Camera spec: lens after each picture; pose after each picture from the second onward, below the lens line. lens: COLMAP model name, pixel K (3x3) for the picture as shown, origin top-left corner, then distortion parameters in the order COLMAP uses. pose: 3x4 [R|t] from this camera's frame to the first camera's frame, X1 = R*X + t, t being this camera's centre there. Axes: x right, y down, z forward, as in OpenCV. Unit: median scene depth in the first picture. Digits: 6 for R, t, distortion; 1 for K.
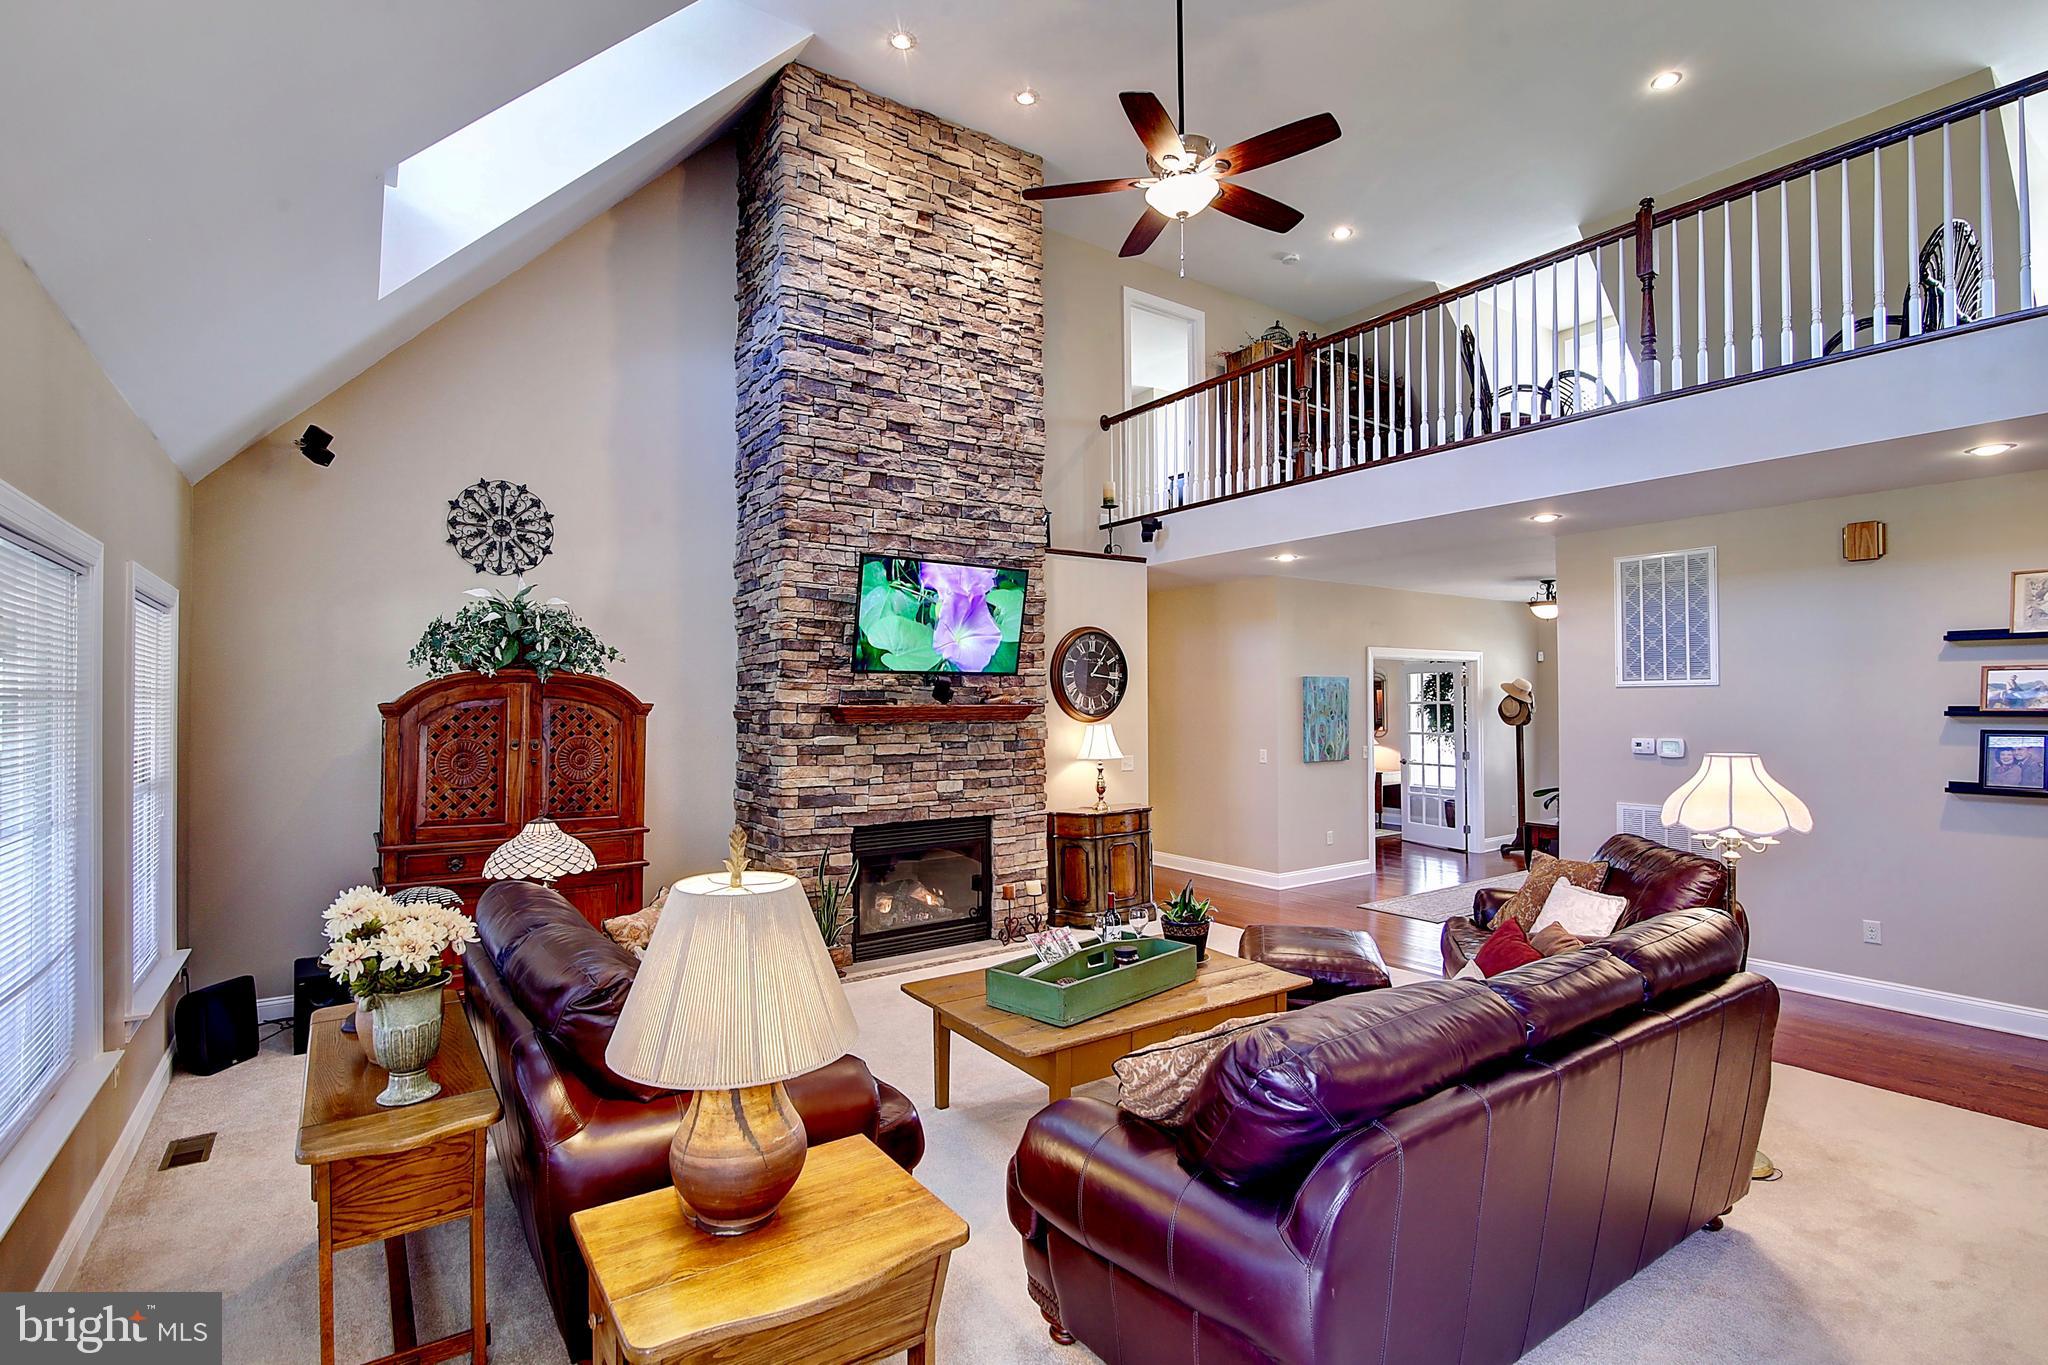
lens RADIAL K [[965.2, 0, 1044.8], [0, 965.2, 691.7], [0, 0, 1]] dist [-0.021111, 0.000085]
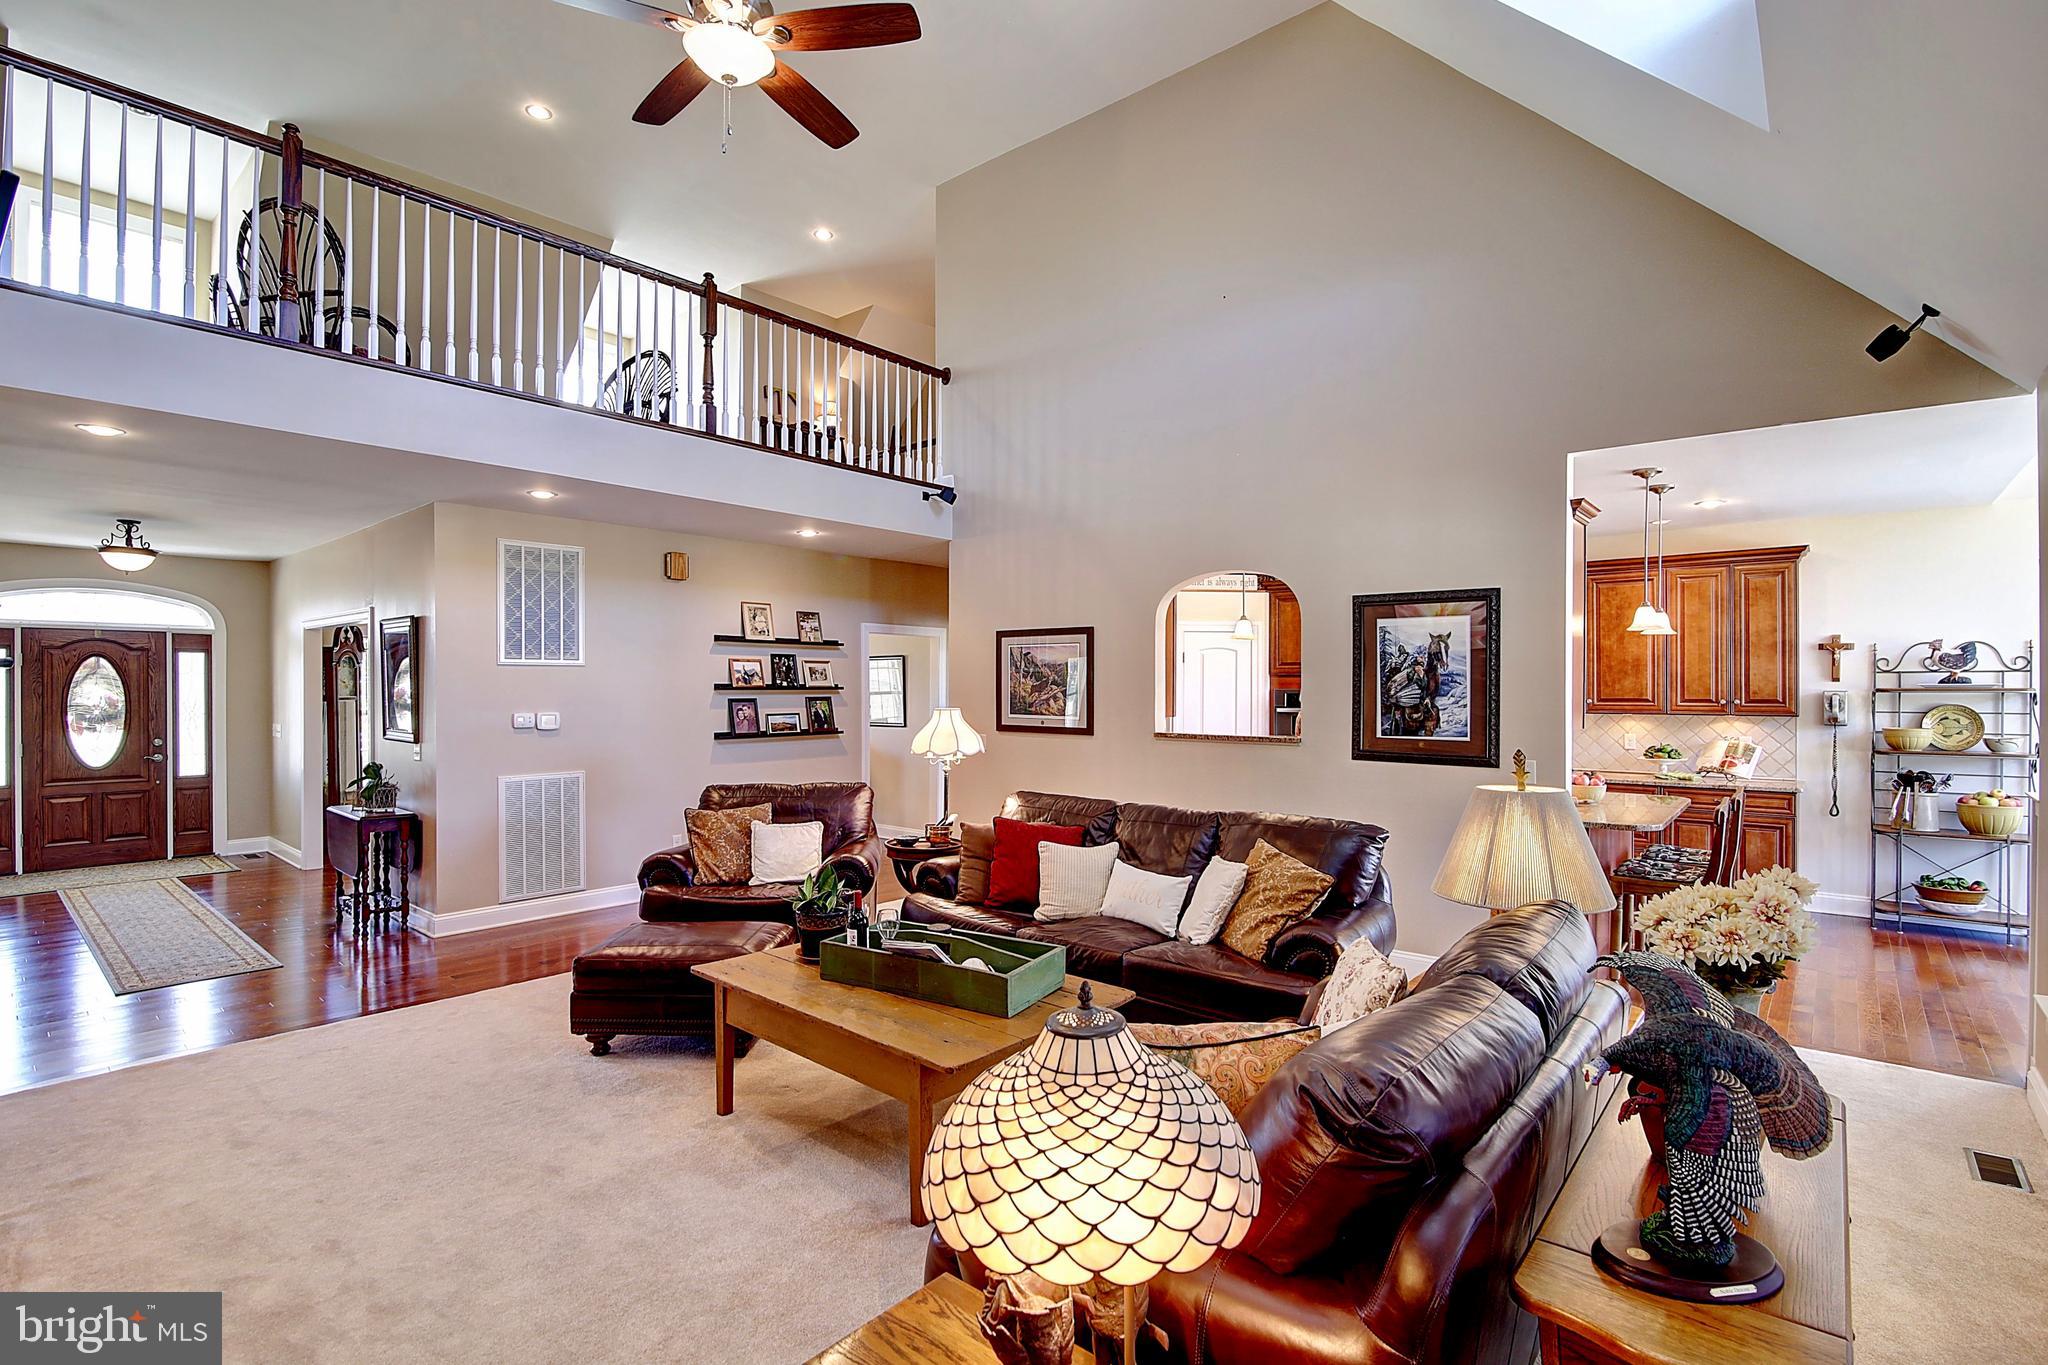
lens RADIAL K [[966.0, 0, 1020.8], [0, 966.0, 691.3], [0, 0, 1]] dist [-0.015413, -0.000056]
pose [[-0.227642, -0.003418, 0.973739, -0.536040], [-0.009795, 0.999951, 0.001220, 0.016822], [-0.973696, -0.009260, -0.227664, 0.693894]]
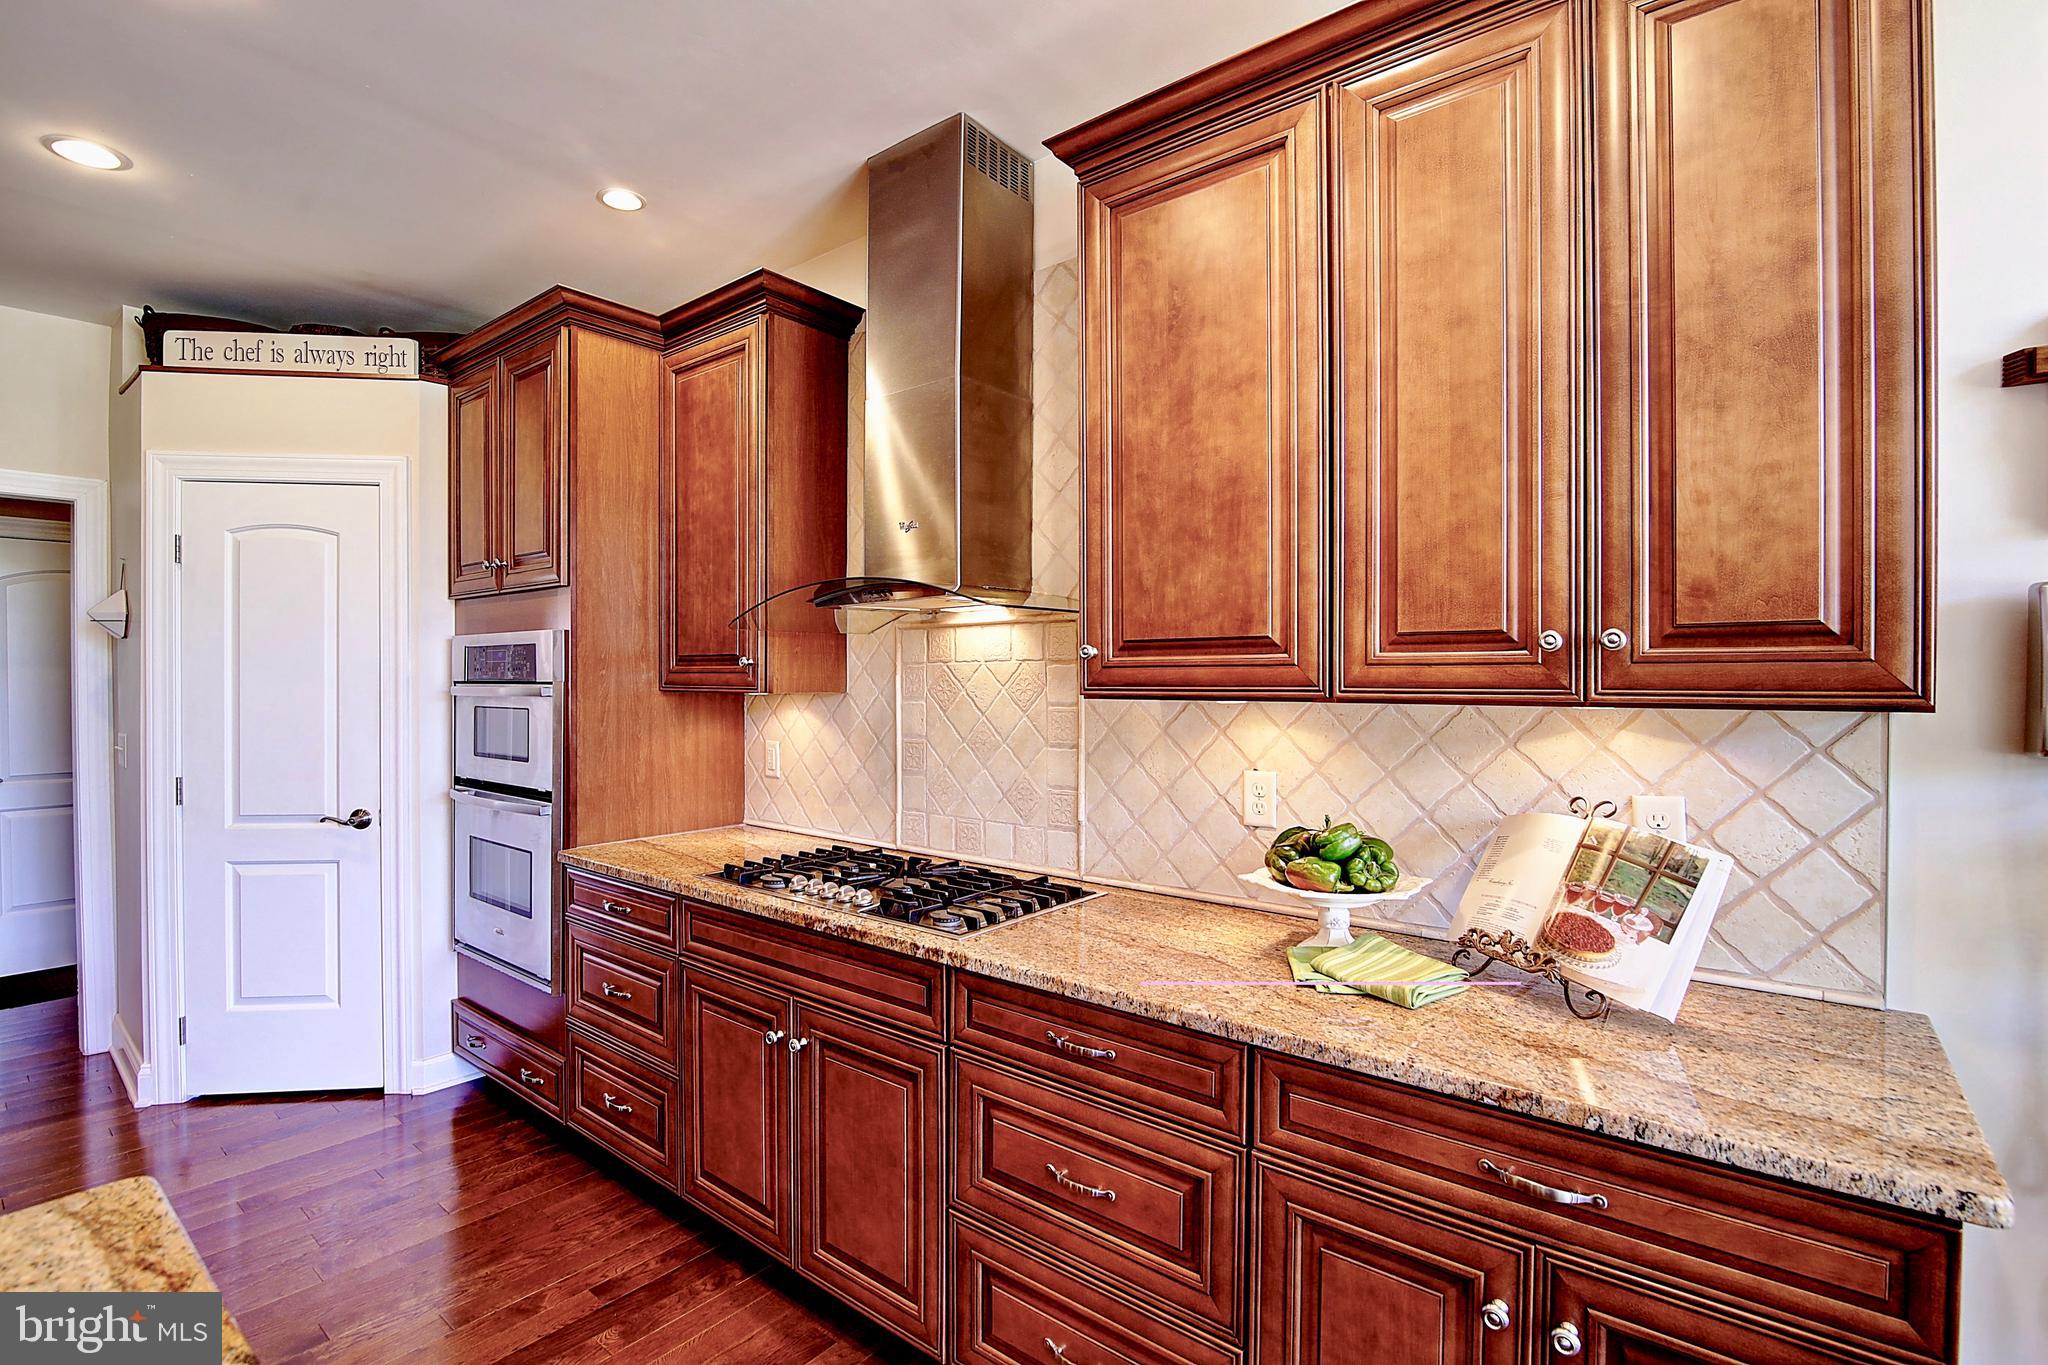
lens RADIAL K [[941.0, 0, 1025.5], [0, 941.0, 686.9], [0, 0, 1]] dist [-0.017208, 0.000025]
pose [[-0.257574, -0.006114, 0.966239, 0.169640], [-0.014450, 0.999893, 0.002475, 0.034906], [-0.966150, -0.013325, -0.257635, -0.165516]]
